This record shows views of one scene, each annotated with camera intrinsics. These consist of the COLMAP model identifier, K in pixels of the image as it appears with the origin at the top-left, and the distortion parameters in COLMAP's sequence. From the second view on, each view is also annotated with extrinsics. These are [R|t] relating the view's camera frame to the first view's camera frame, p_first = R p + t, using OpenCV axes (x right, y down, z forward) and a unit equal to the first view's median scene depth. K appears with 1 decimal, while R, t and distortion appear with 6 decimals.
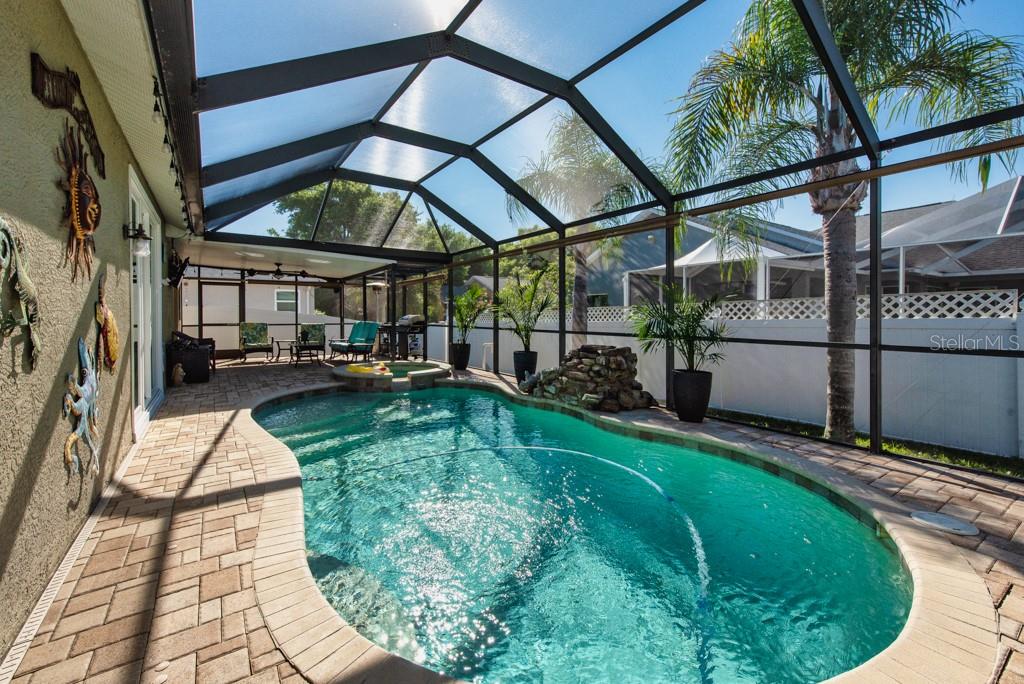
lens RADIAL K [[403.4, 0, 481.1], [0, 403.4, 308.7], [0, 0, 1]] dist [0.001646, 0.000187]
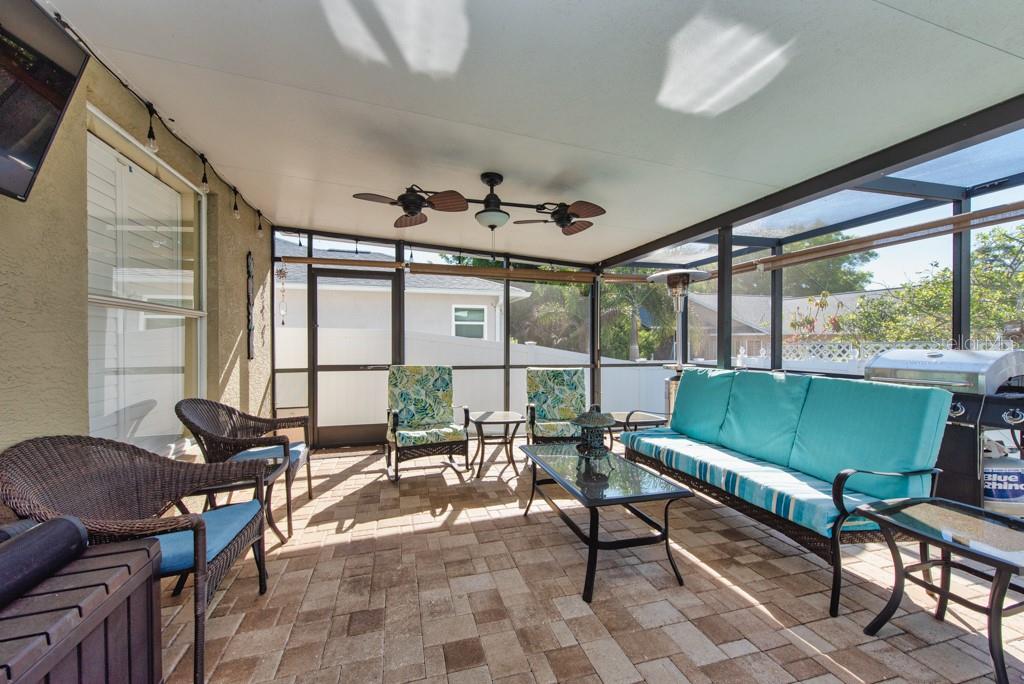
lens RADIAL K [[403.4, 0, 512.2], [0, 403.4, 339.0], [0, 0, 1]] dist [0.001646, 0.000187]
pose [[0.952158, 0.009787, -0.305449, -0.355445], [-0.006450, 0.999908, 0.011930, 0.002041], [0.305538, -0.009389, 0.952134, 0.647219]]
